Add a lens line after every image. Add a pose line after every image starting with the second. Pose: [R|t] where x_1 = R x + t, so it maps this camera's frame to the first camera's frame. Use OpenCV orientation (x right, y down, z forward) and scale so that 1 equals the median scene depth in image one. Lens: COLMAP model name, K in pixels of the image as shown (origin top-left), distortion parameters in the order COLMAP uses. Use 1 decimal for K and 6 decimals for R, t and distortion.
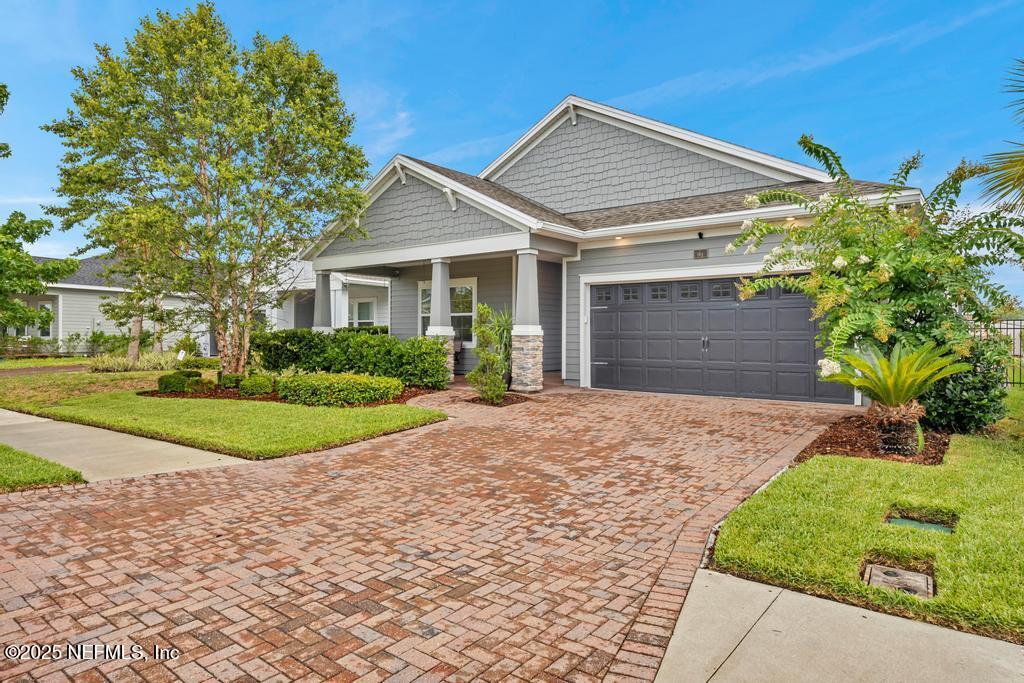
lens RADIAL K [[609.7, 0, 509.8], [0, 609.7, 340.7], [0, 0, 1]] dist [0.007697, 0.000296]
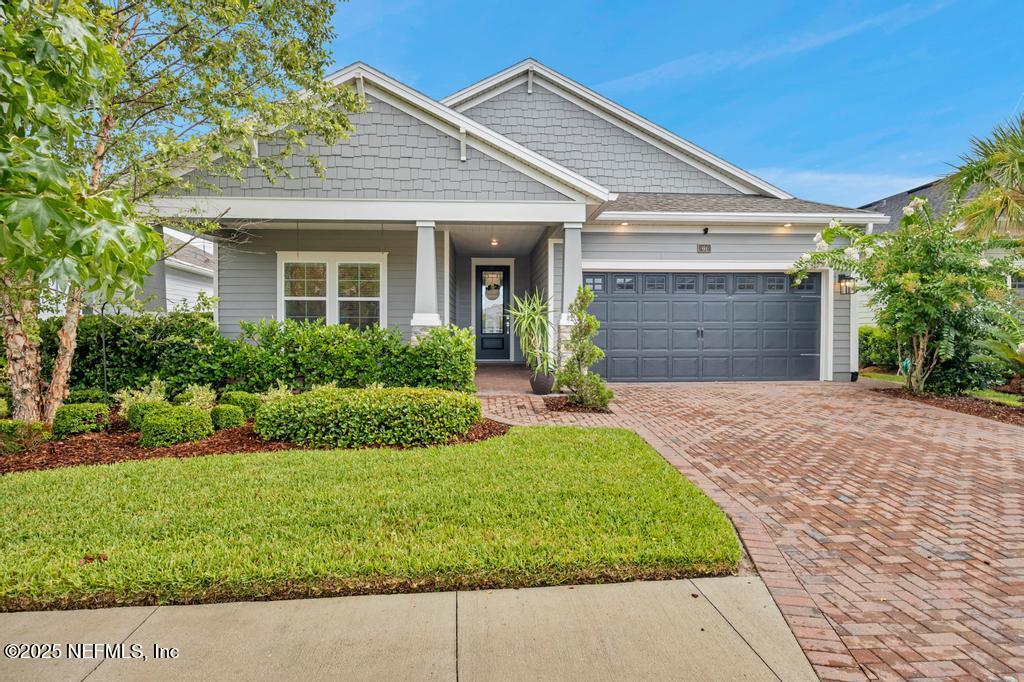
lens RADIAL K [[537.4, 0, 512.8], [0, 537.4, 334.4], [0, 0, 1]] dist [-0.003976, -0.000068]
pose [[0.749971, -0.011492, 0.661371, -0.483487], [0.006227, 0.999927, 0.010314, -0.004314], [-0.661442, -0.003617, 0.749988, 0.454601]]
